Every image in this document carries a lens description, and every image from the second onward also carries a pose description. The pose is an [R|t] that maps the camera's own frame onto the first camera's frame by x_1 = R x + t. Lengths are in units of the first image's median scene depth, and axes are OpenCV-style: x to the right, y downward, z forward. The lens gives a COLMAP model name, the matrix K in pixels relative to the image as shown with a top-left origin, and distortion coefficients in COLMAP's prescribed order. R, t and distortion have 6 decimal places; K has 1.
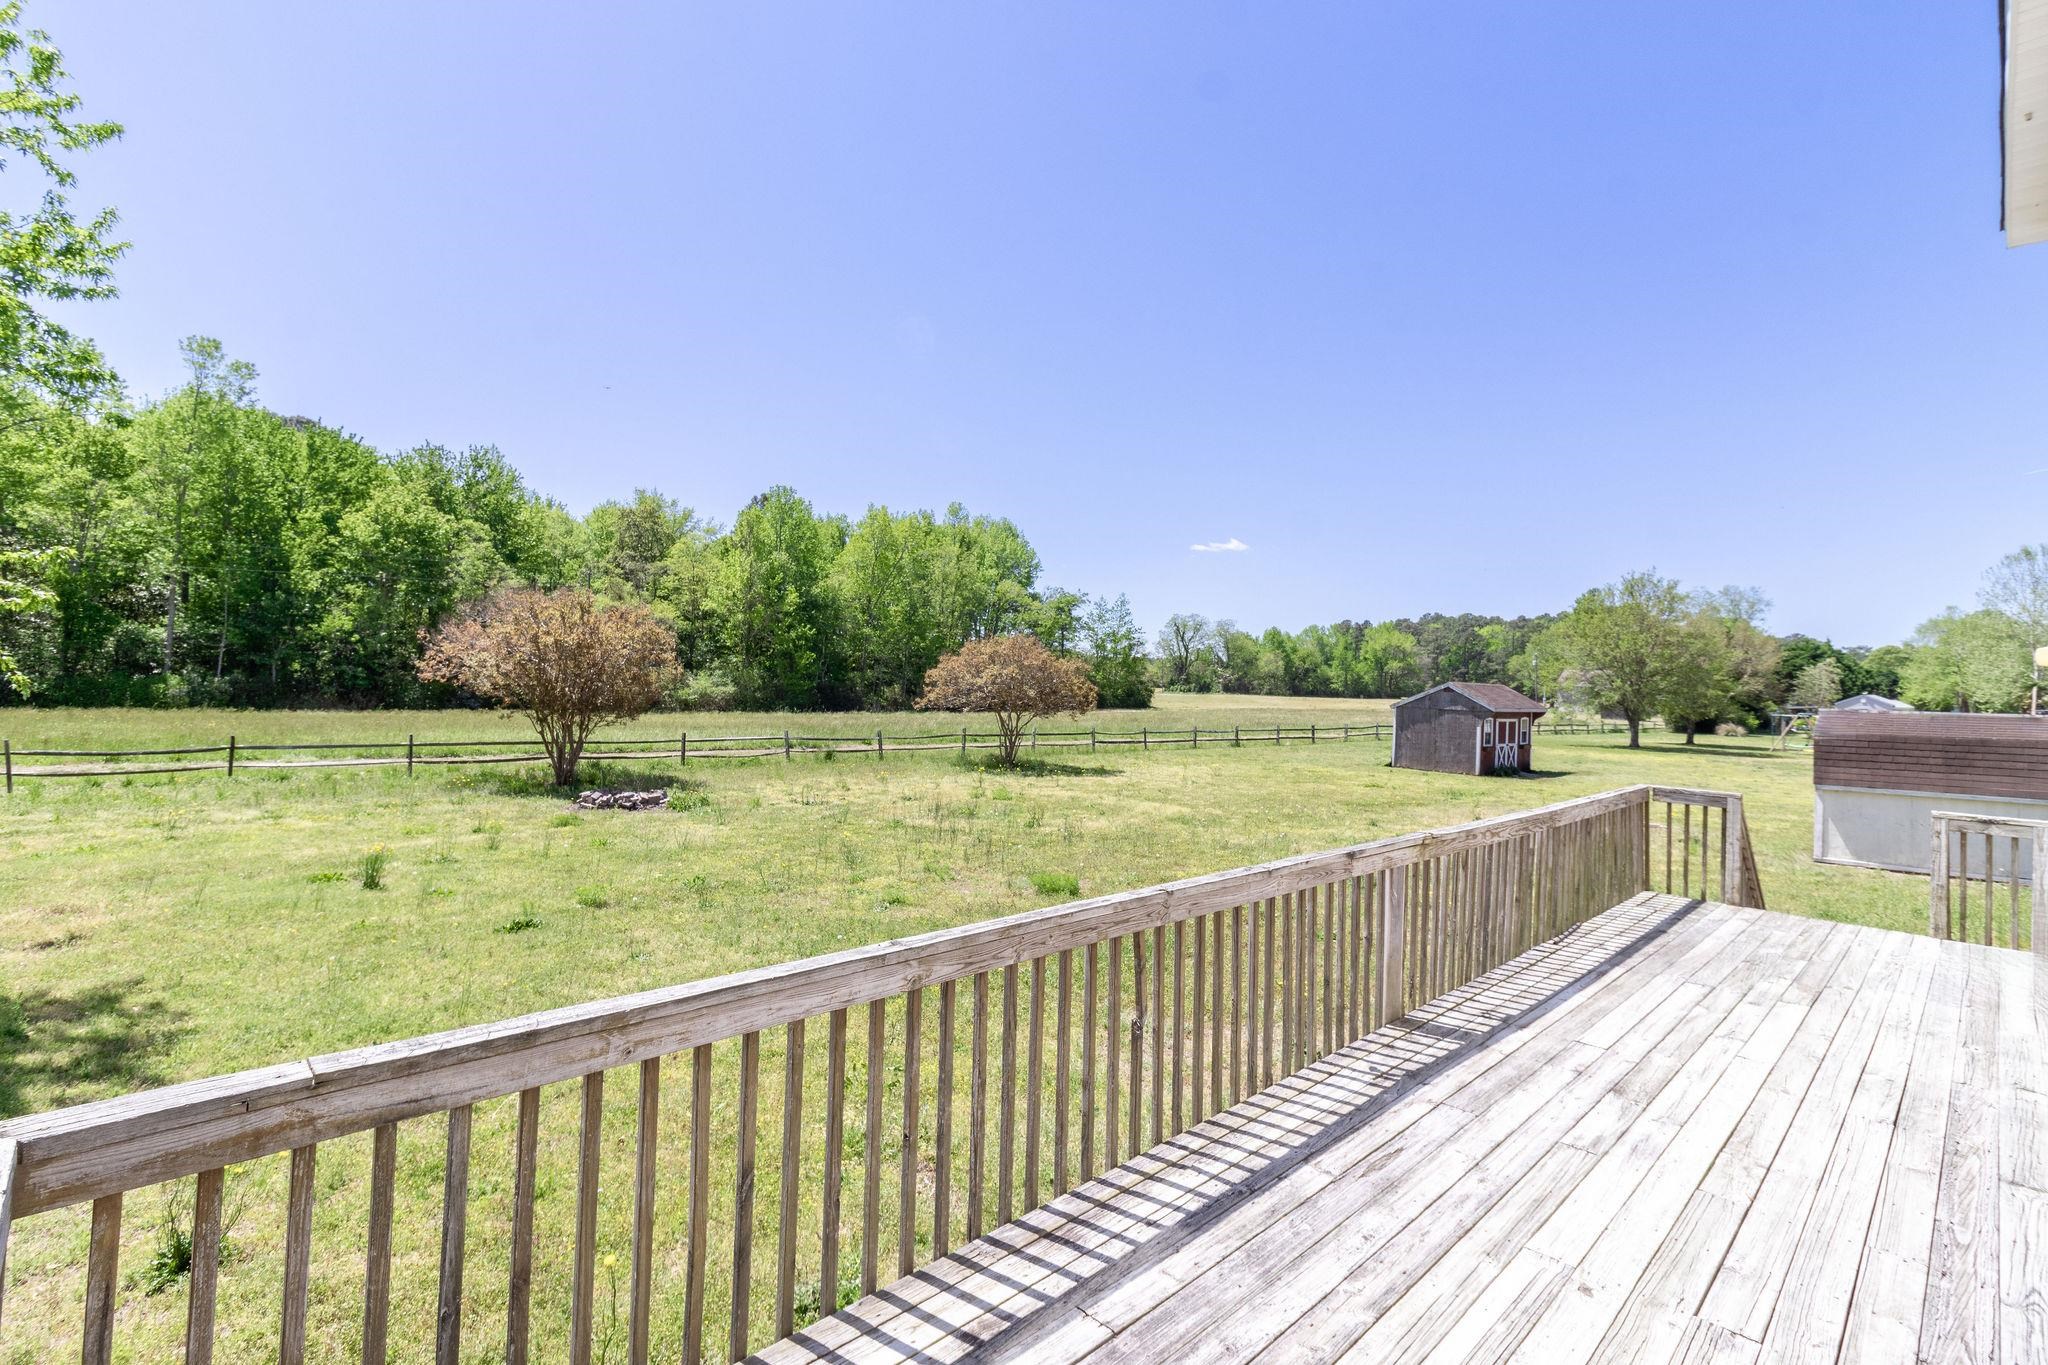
lens RADIAL K [[953.5, 0, 1032.7], [0, 953.5, 653.9], [0, 0, 1]] dist [0.008312, -0.000281]
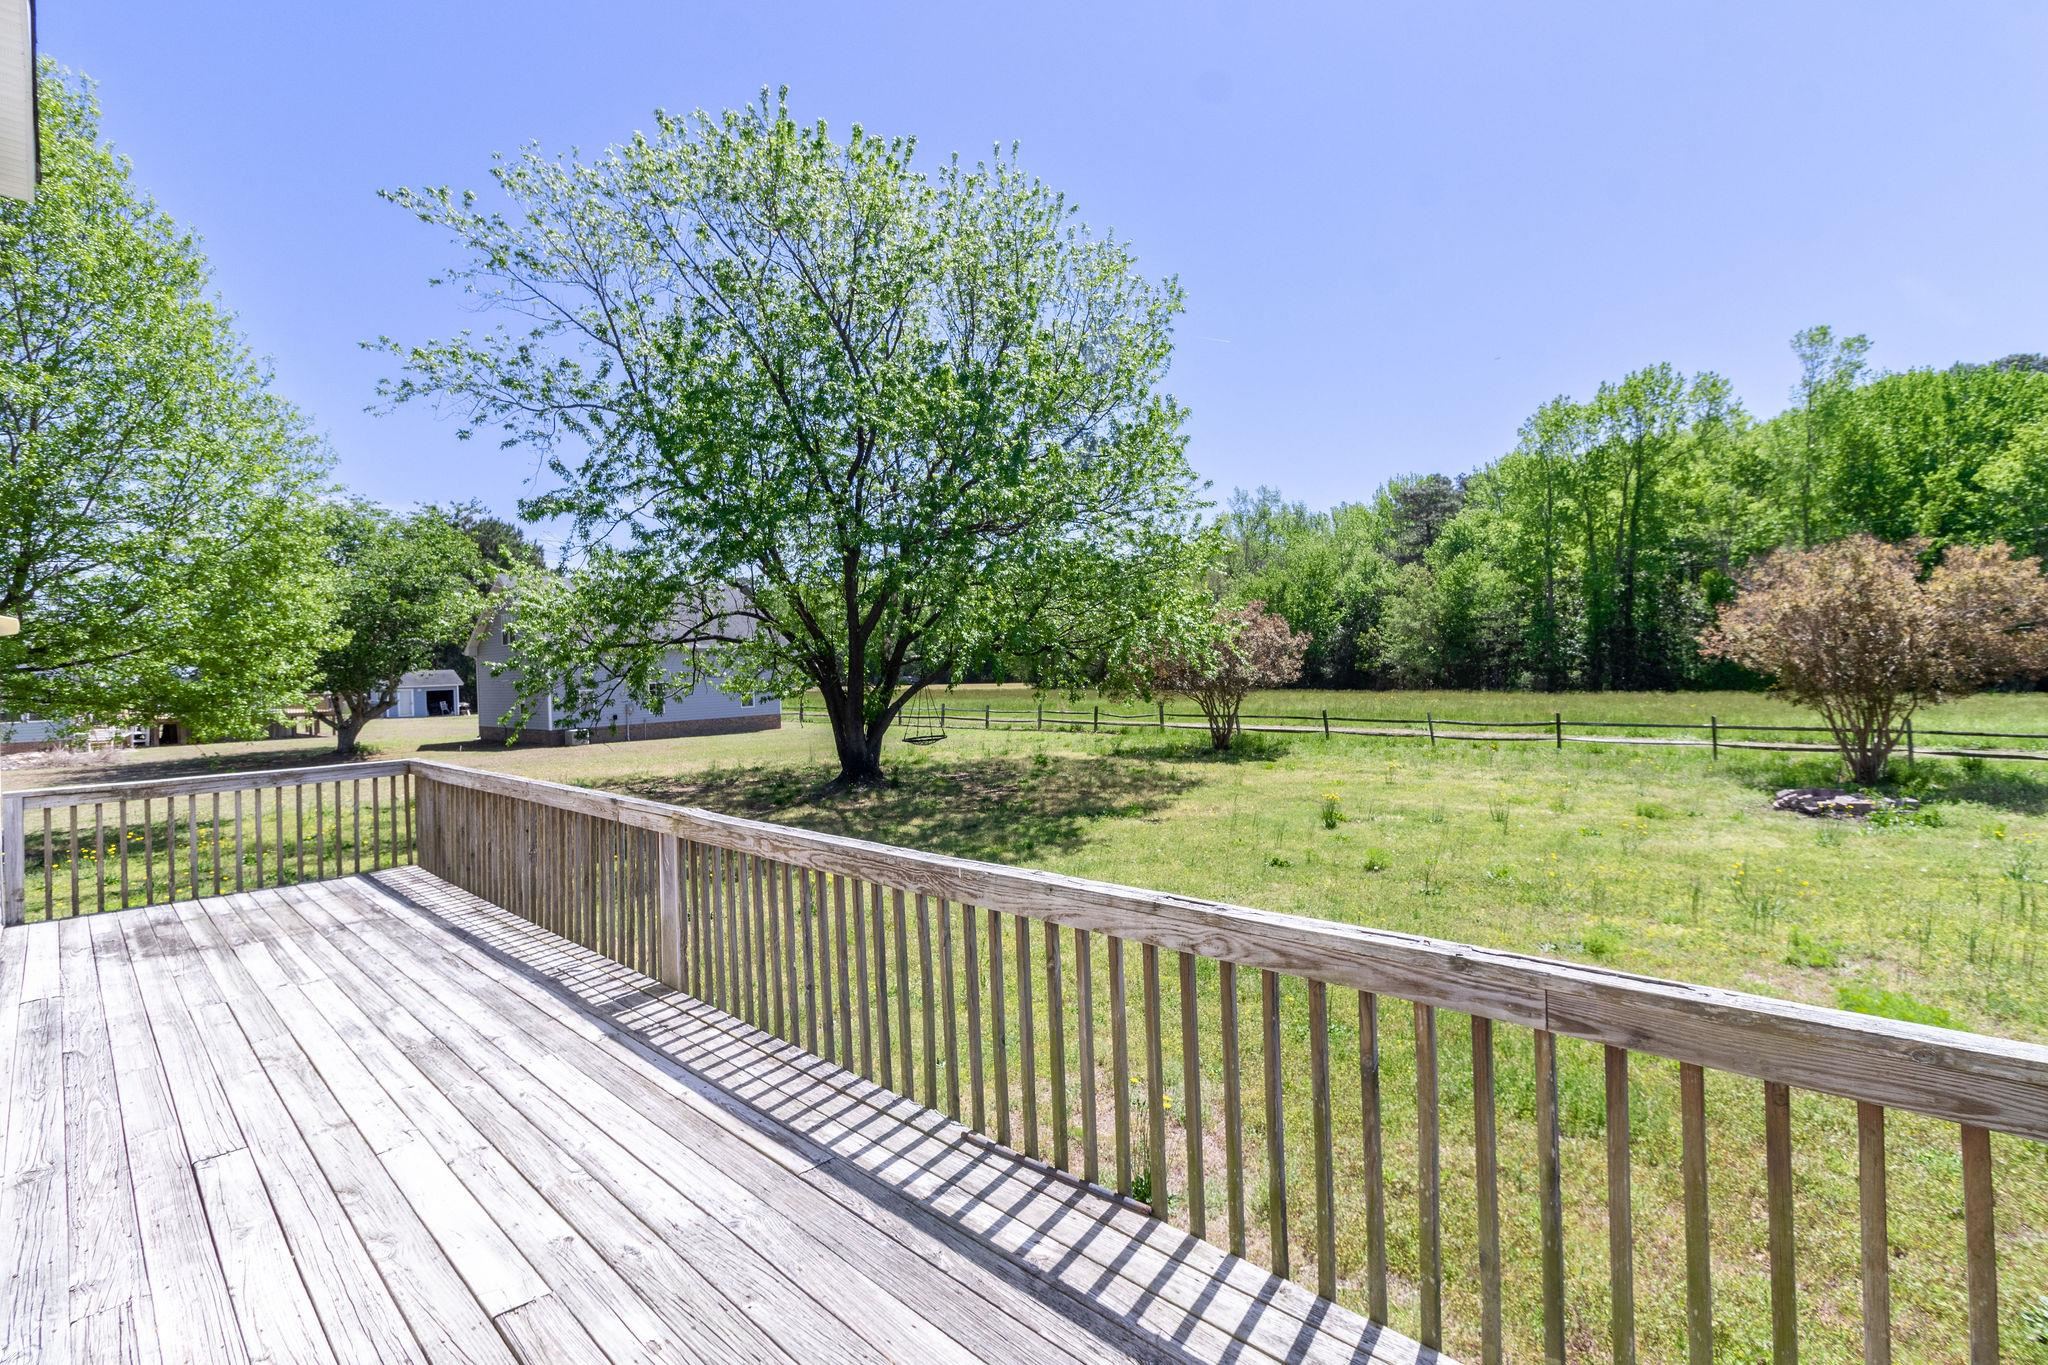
lens RADIAL K [[953.5, 0, 1035.7], [0, 953.5, 673.6], [0, 0, 1]] dist [0.008312, -0.000281]
pose [[0.017347, -0.020769, -0.999634, 0.549688], [0.057725, 0.998137, -0.019736, 0.038023], [0.998182, -0.057361, 0.018513, 0.544754]]
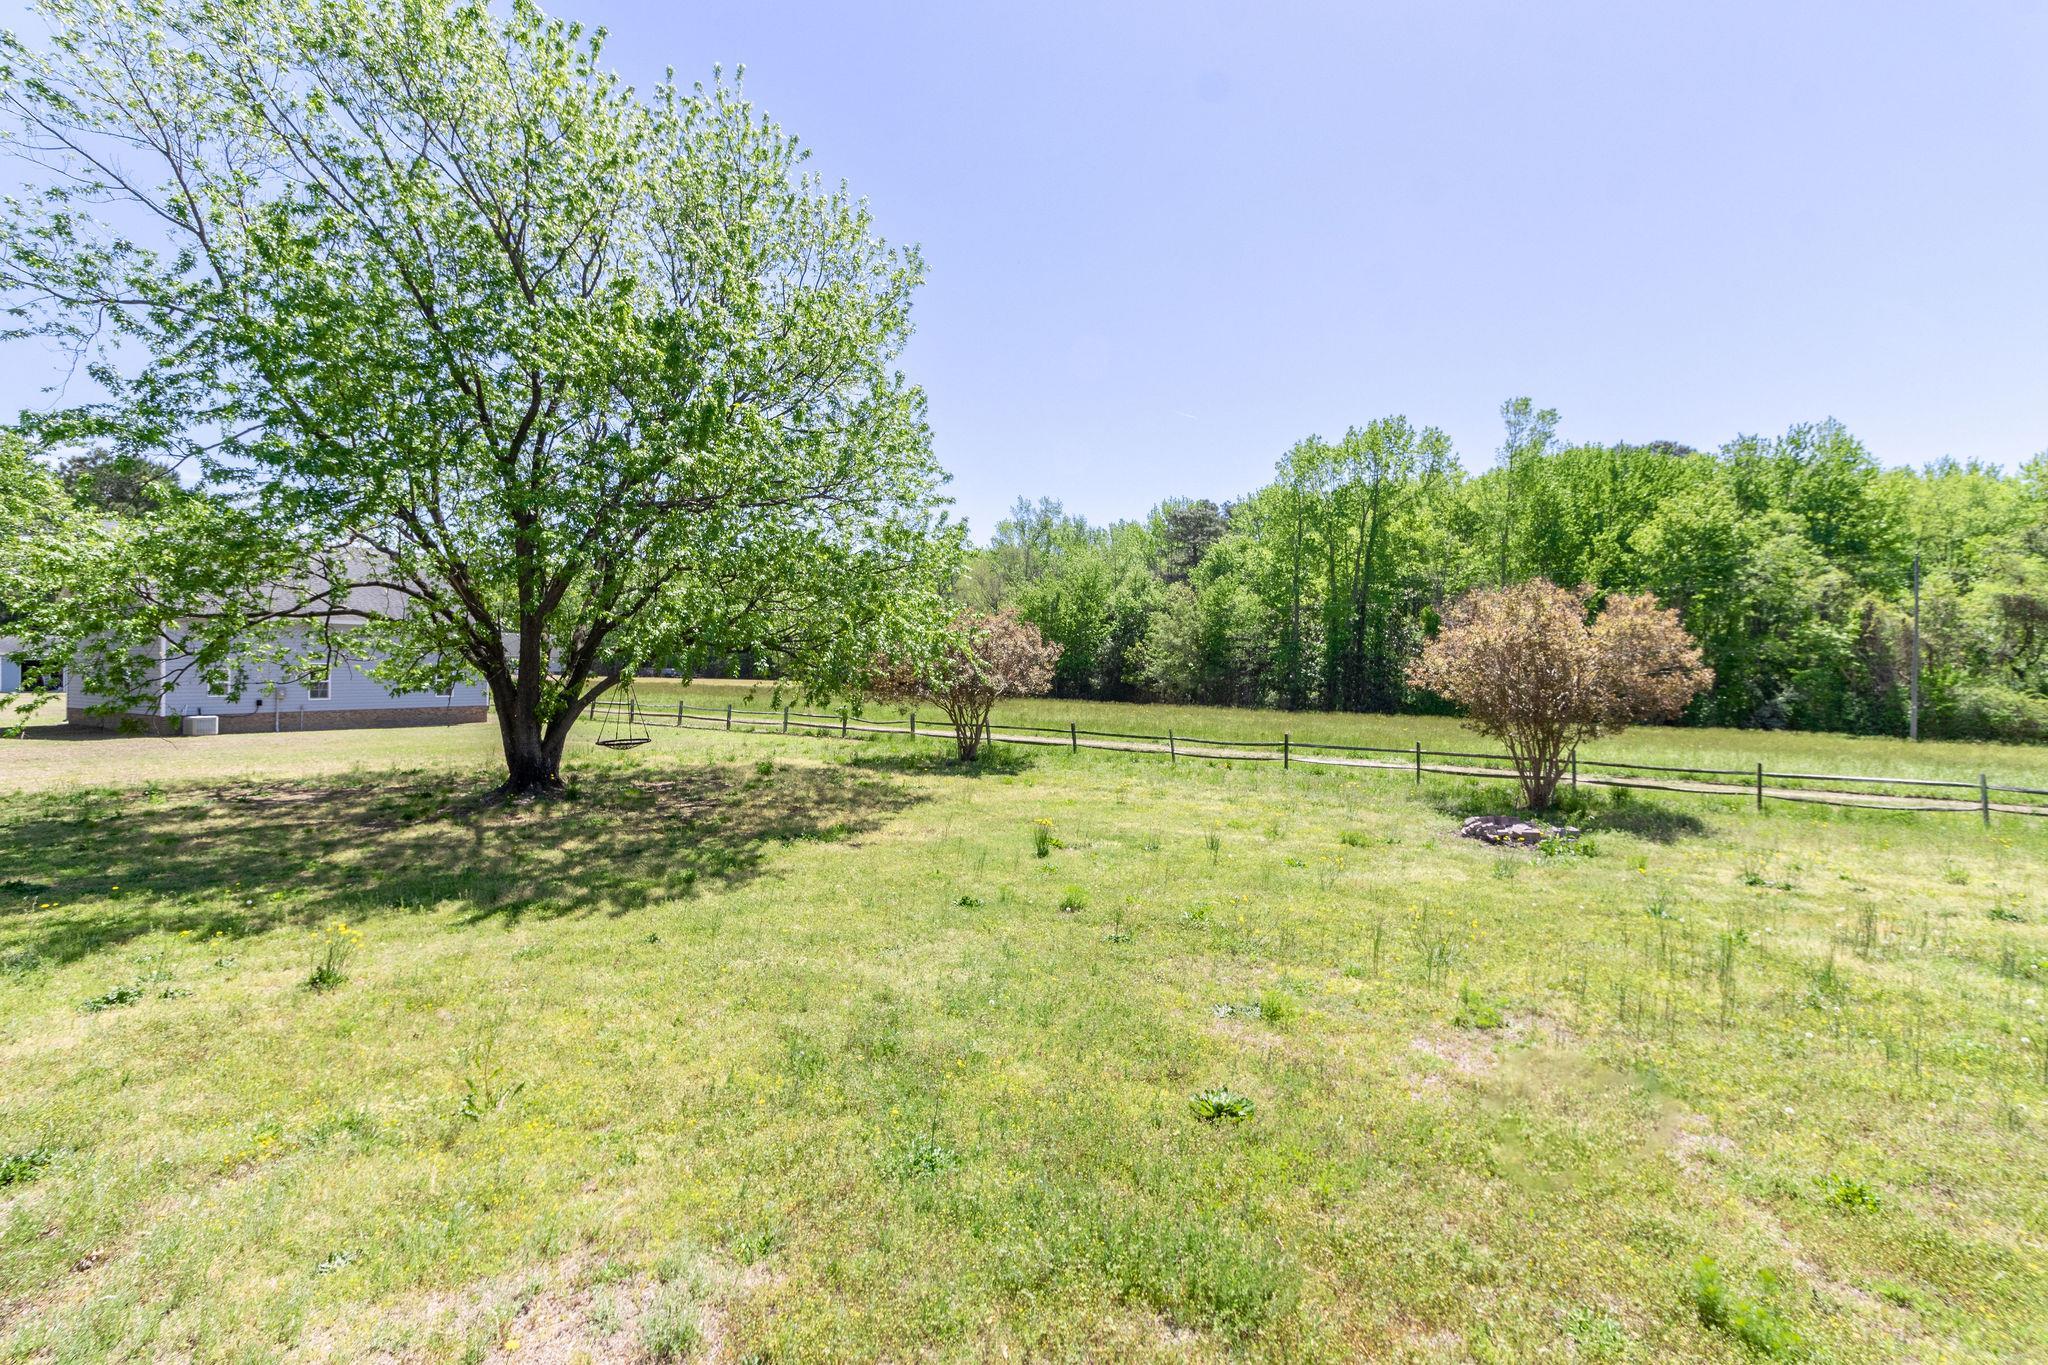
lens RADIAL K [[953.5, 0, 1038.3], [0, 953.5, 675.7], [0, 0, 1]] dist [0.008312, -0.000281]
pose [[0.242301, -0.015397, -0.970079, 0.444440], [0.016839, 0.999790, -0.011662, 0.034002], [0.970055, -0.013509, 0.242509, 0.641258]]
